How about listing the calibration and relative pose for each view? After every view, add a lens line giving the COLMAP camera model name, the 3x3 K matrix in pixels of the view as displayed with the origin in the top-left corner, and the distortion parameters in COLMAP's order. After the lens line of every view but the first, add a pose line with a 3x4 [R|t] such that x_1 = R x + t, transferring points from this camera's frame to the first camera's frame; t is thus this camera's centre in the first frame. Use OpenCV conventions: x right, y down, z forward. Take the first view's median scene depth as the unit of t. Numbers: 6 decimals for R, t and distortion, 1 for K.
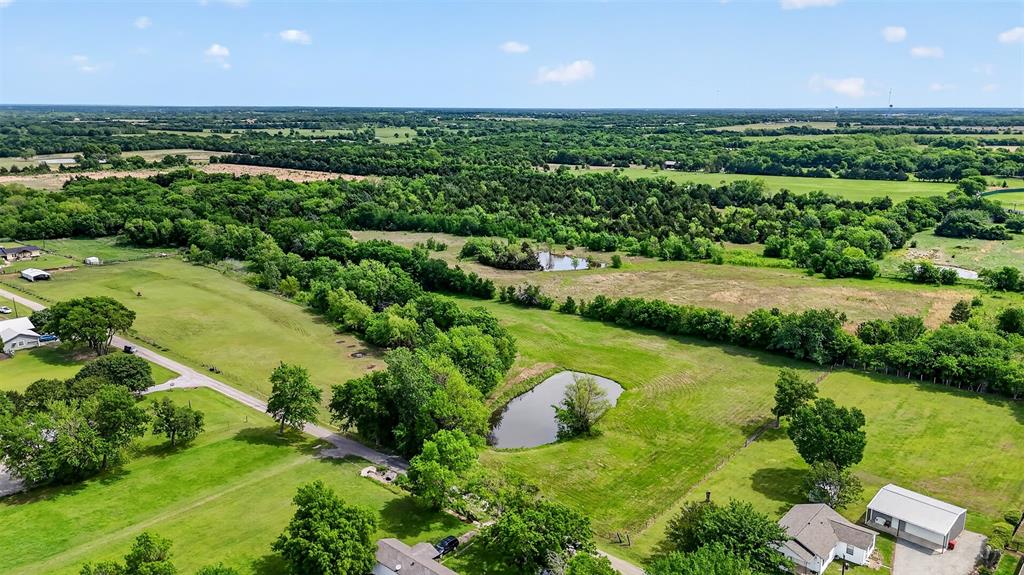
lens RADIAL K [[748.4, 0, 512.0], [0, 748.4, 287.5], [0, 0, 1]] dist [0.085815, -0.090562]
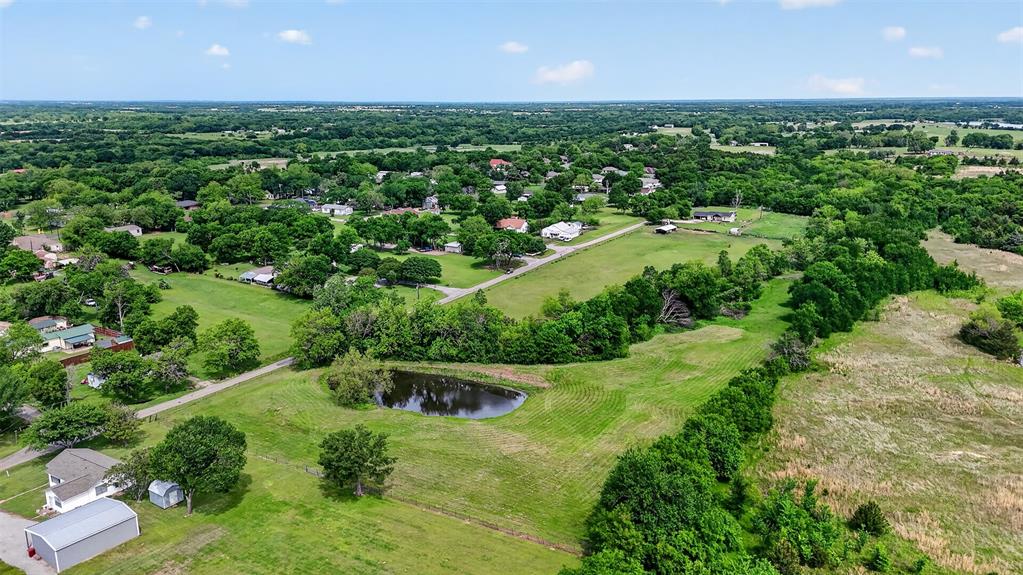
lens RADIAL K [[747.7, 0, 511.5], [0, 747.7, 287.5], [0, 0, 1]] dist [0.085815, -0.090562]
pose [[0.149540, 0.236068, -0.960161, 0.532341], [-0.225469, 0.953637, 0.199348, -0.107492], [0.962705, 0.186676, 0.195833, 0.471786]]
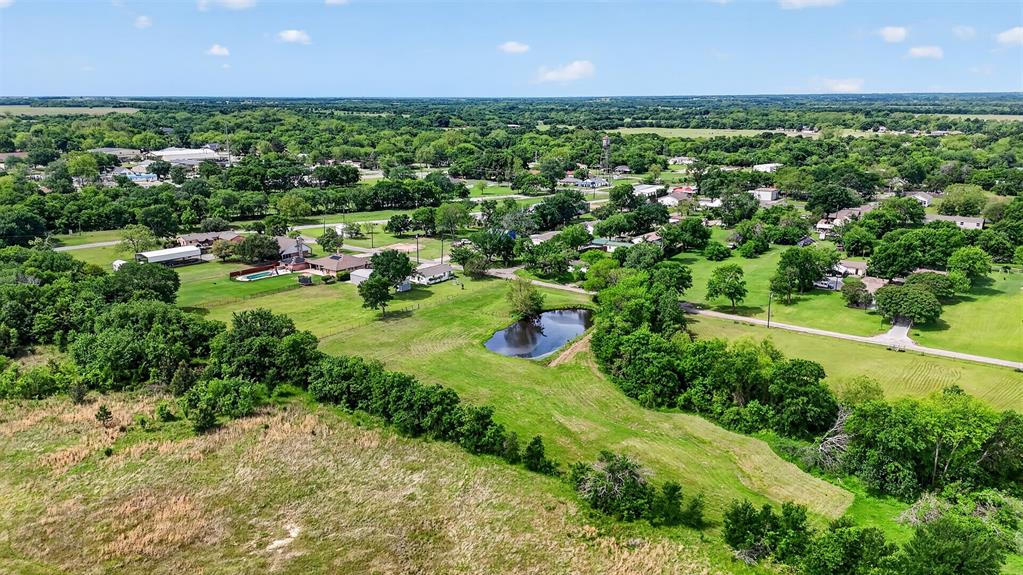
lens RADIAL K [[747.7, 0, 511.5], [0, 747.7, 287.5], [0, 0, 1]] dist [0.085815, -0.090562]
pose [[-0.998562, 0.011477, -0.052366, 0.091573], [-0.014201, 0.885290, 0.464823, -0.248898], [0.051694, 0.464898, -0.883854, 1.079398]]
